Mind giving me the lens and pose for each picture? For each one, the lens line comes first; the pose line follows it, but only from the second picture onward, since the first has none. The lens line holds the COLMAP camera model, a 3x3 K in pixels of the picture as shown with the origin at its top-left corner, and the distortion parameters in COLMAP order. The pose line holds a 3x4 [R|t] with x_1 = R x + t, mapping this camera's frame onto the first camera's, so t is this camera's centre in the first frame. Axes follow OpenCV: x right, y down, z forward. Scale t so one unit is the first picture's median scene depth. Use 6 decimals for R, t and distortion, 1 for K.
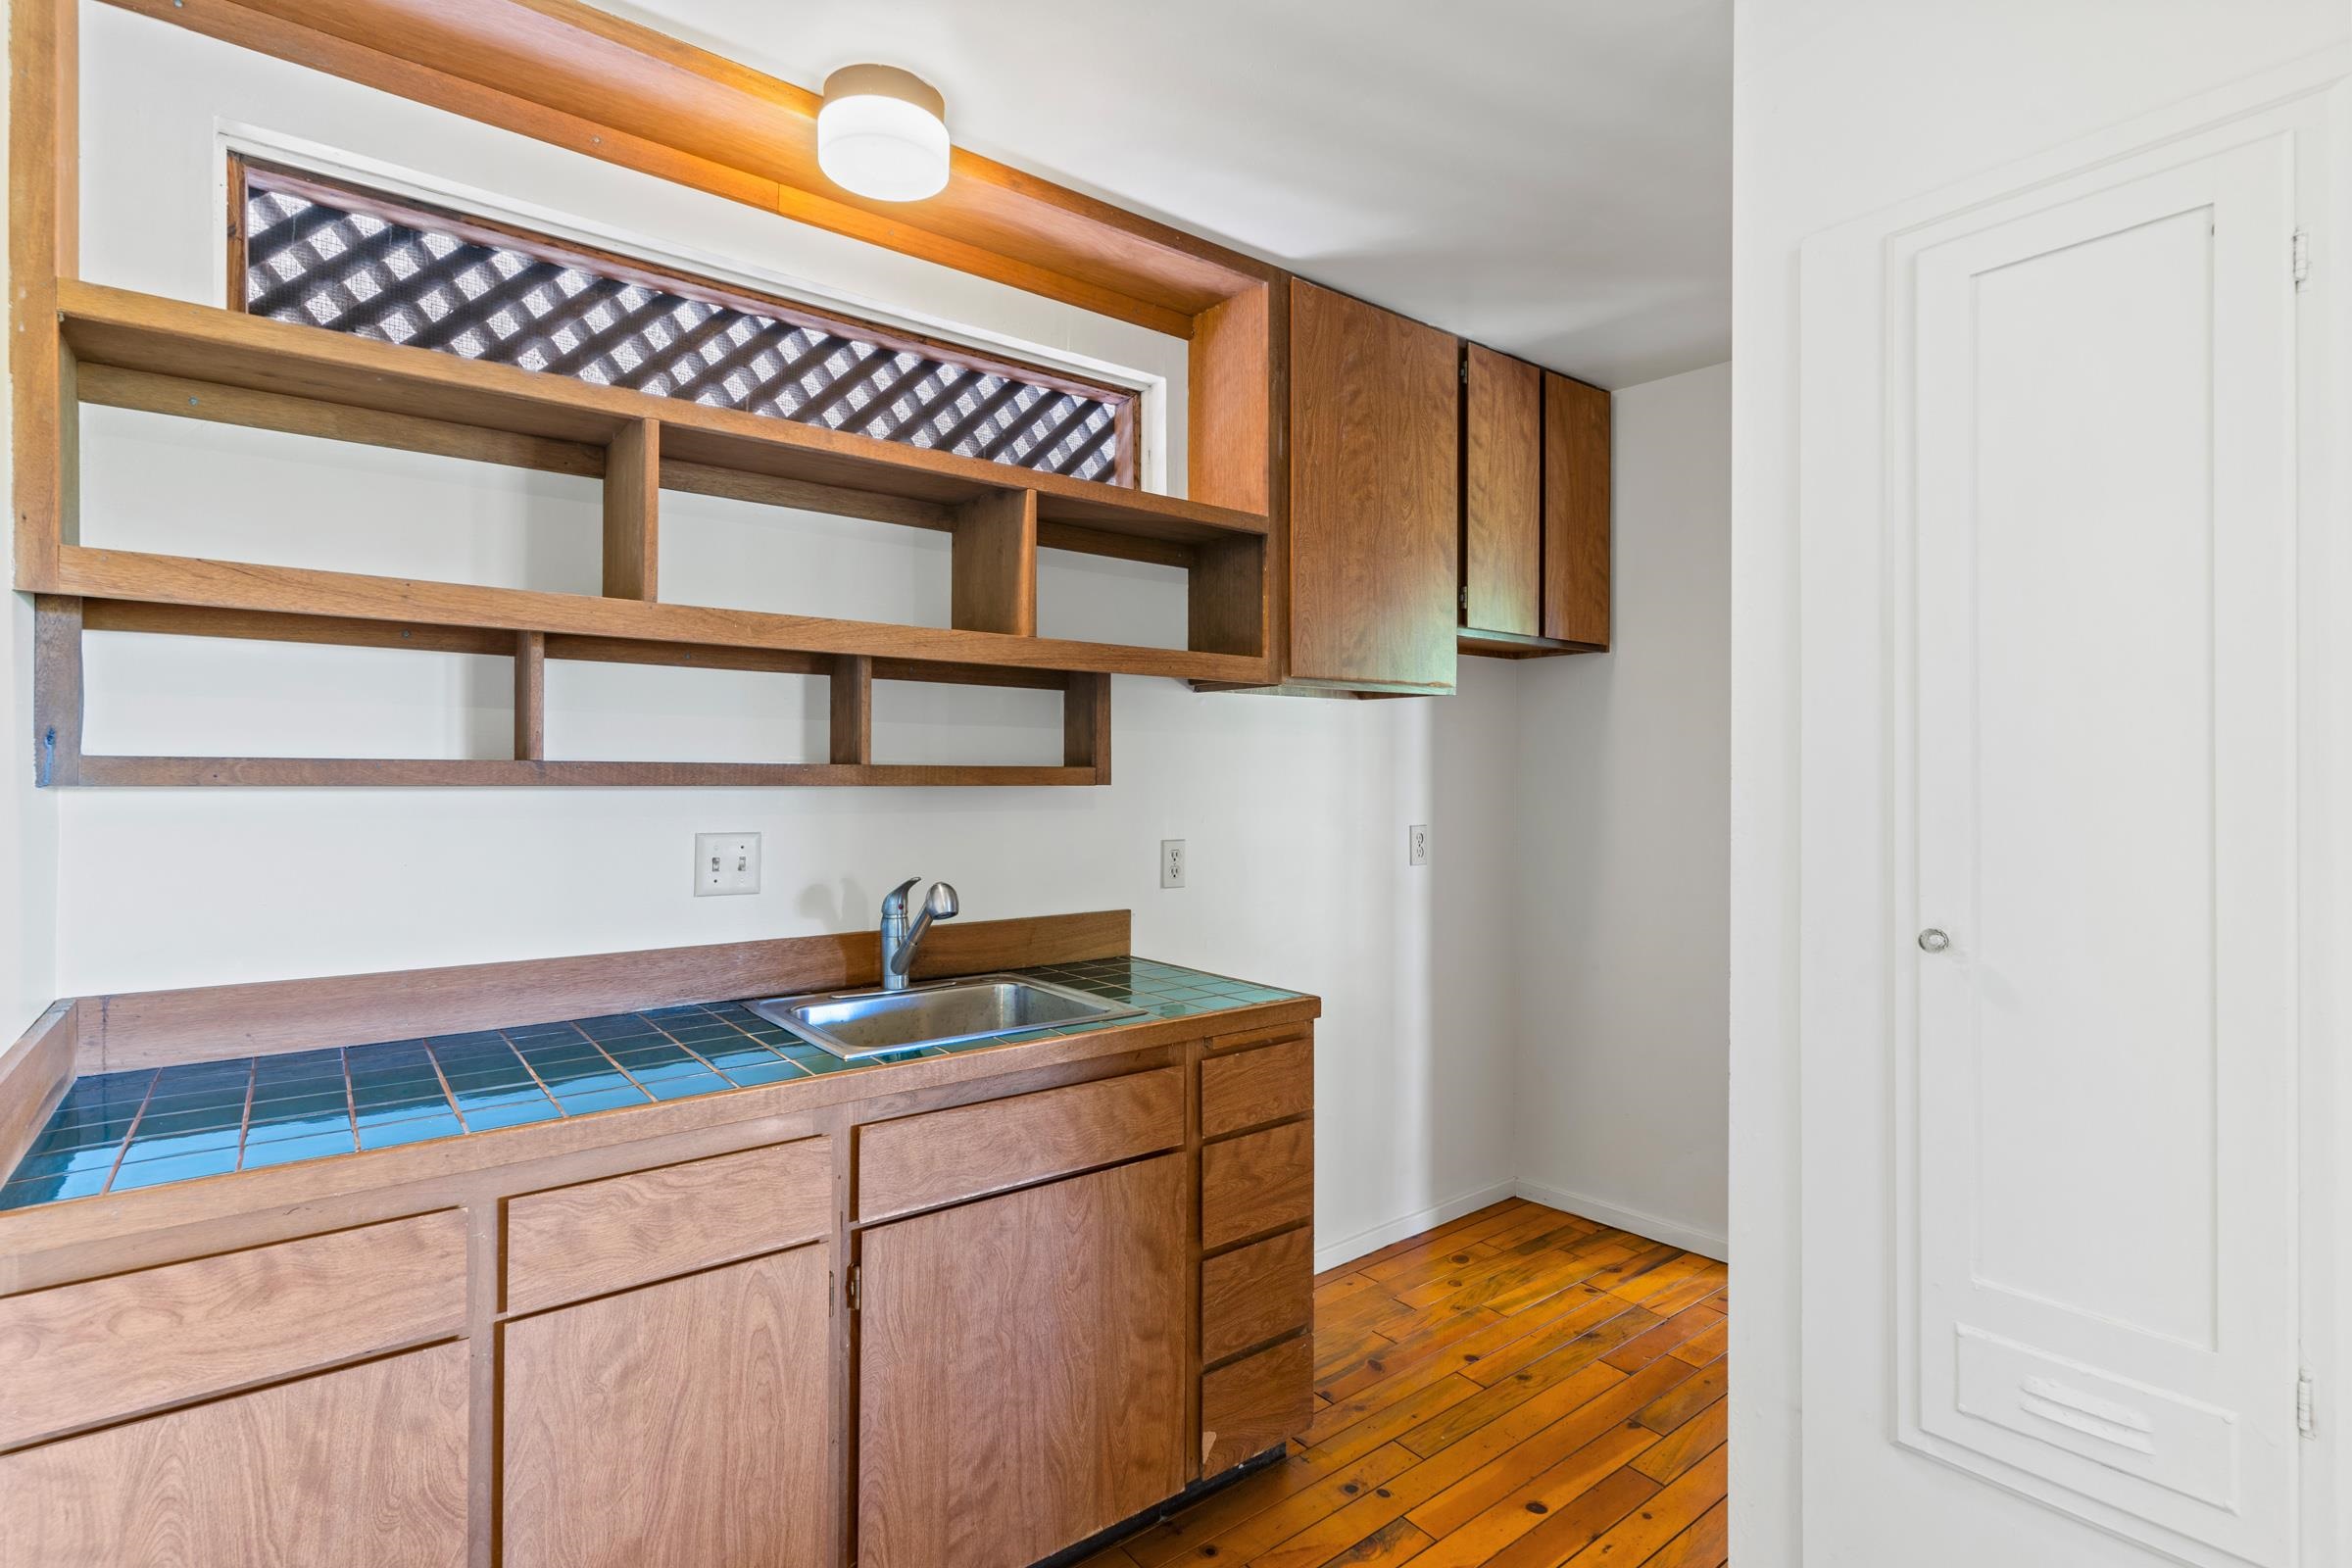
lens RADIAL K [[1124.4, 0, 1173.5], [0, 1124.4, 770.0], [0, 0, 1]] dist [0.002327, -0.001084]
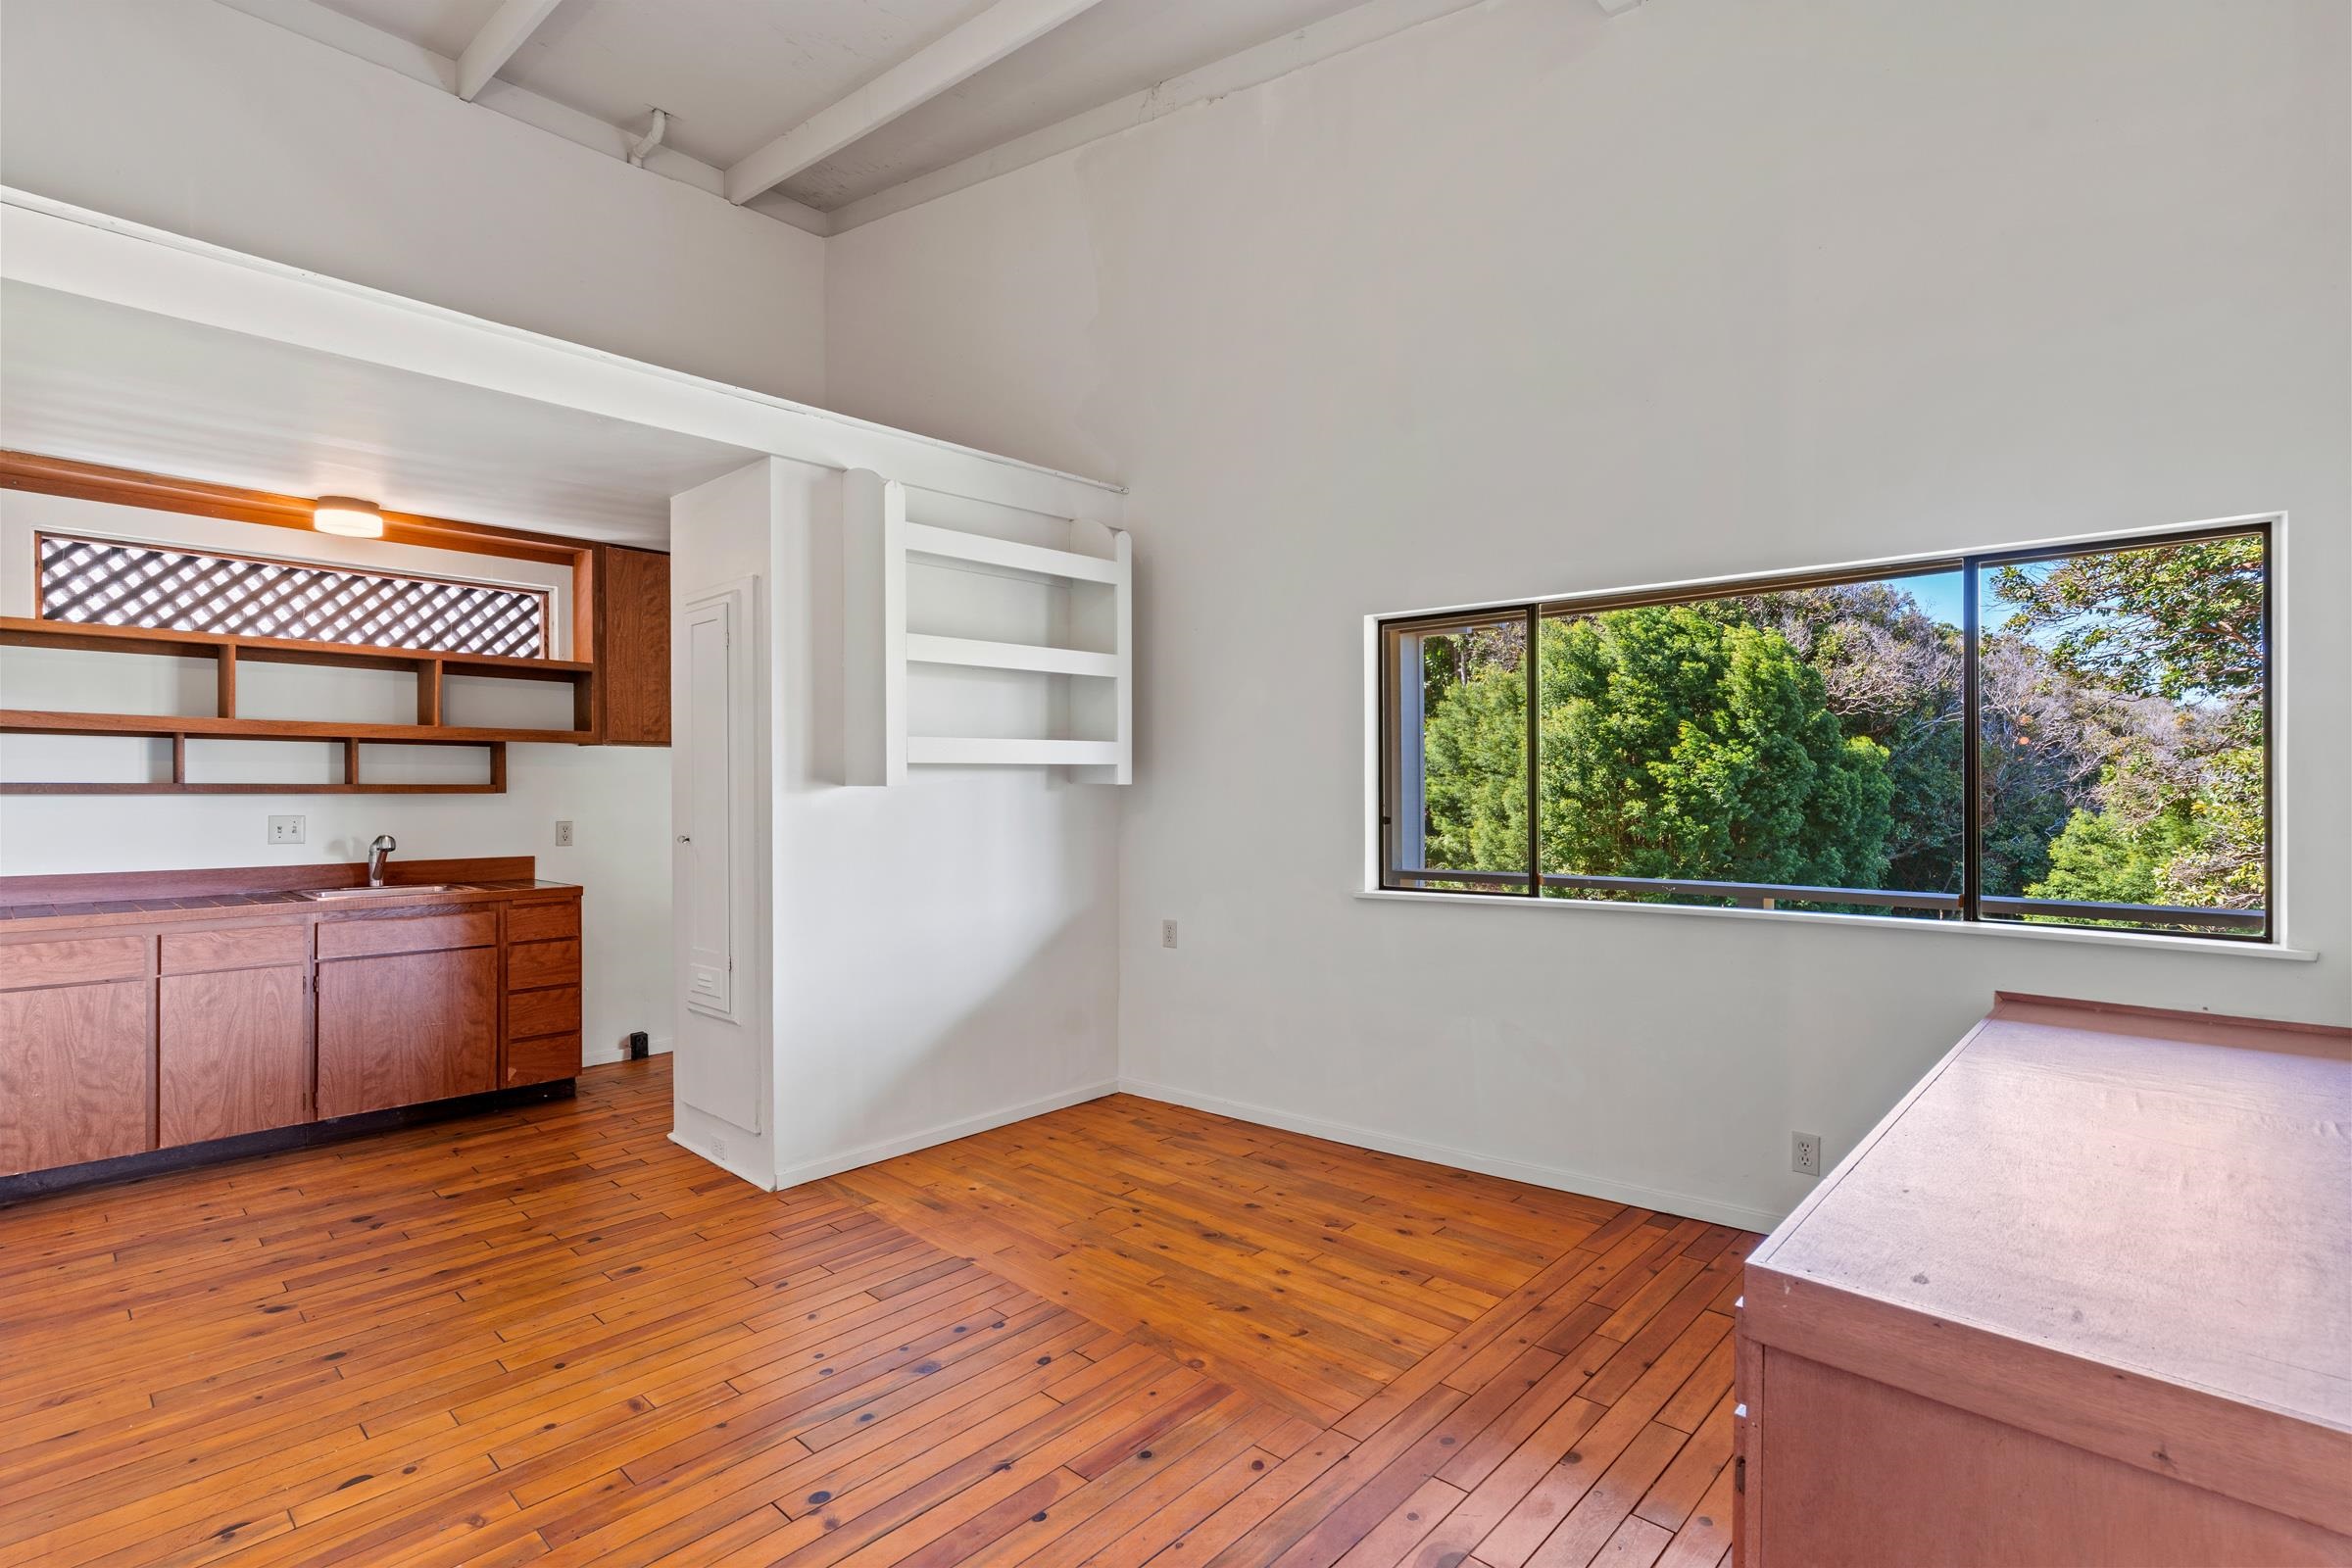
lens RADIAL K [[1124.4, 0, 1180.0], [0, 1124.4, 792.3], [0, 0, 1]] dist [0.002327, -0.001084]
pose [[0.988636, -0.004860, 0.150254, 1.160106], [0.003964, 0.999973, 0.006258, 0.004489], [-0.150280, -0.005591, 0.988628, -1.670100]]
